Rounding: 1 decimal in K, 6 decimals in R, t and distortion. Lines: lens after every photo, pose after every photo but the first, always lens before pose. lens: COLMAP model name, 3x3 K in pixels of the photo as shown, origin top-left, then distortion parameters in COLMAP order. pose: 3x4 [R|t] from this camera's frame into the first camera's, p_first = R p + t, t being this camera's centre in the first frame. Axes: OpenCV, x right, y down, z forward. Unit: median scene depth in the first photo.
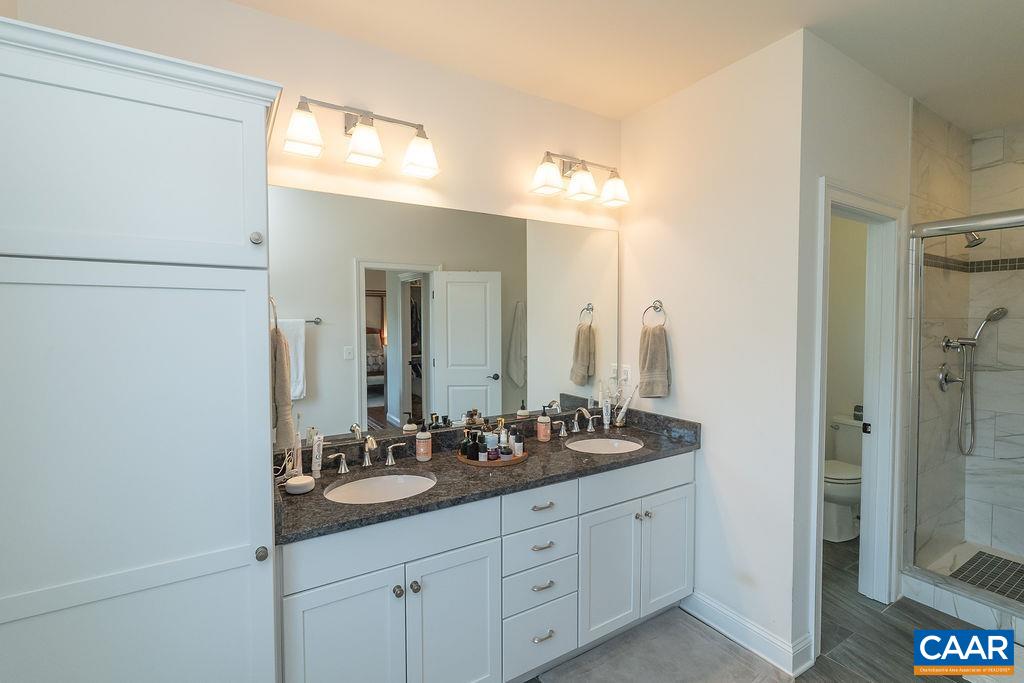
lens RADIAL K [[458.8, 0, 505.8], [0, 458.8, 340.7], [0, 0, 1]] dist [-0.008061, 0.001481]
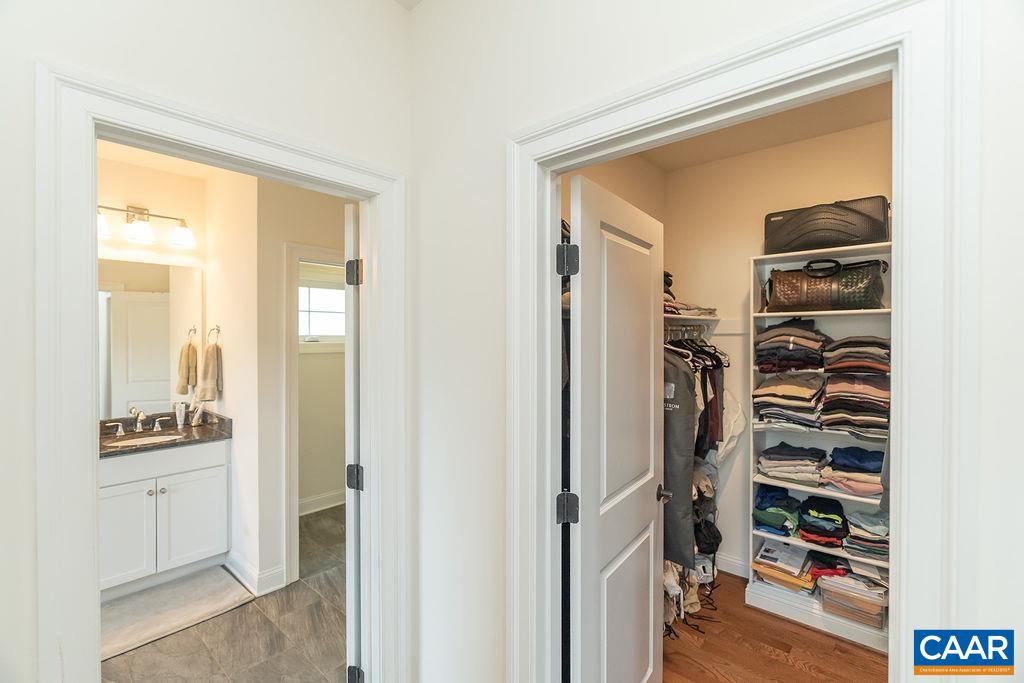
lens RADIAL K [[458.8, 0, 518.0], [0, 458.8, 339.0], [0, 0, 1]] dist [-0.008061, 0.001481]
pose [[0.952708, 0.004707, 0.303852, 0.758337], [0.009123, 0.998986, -0.044081, 0.017452], [-0.303751, 0.044768, 0.951699, -0.476514]]
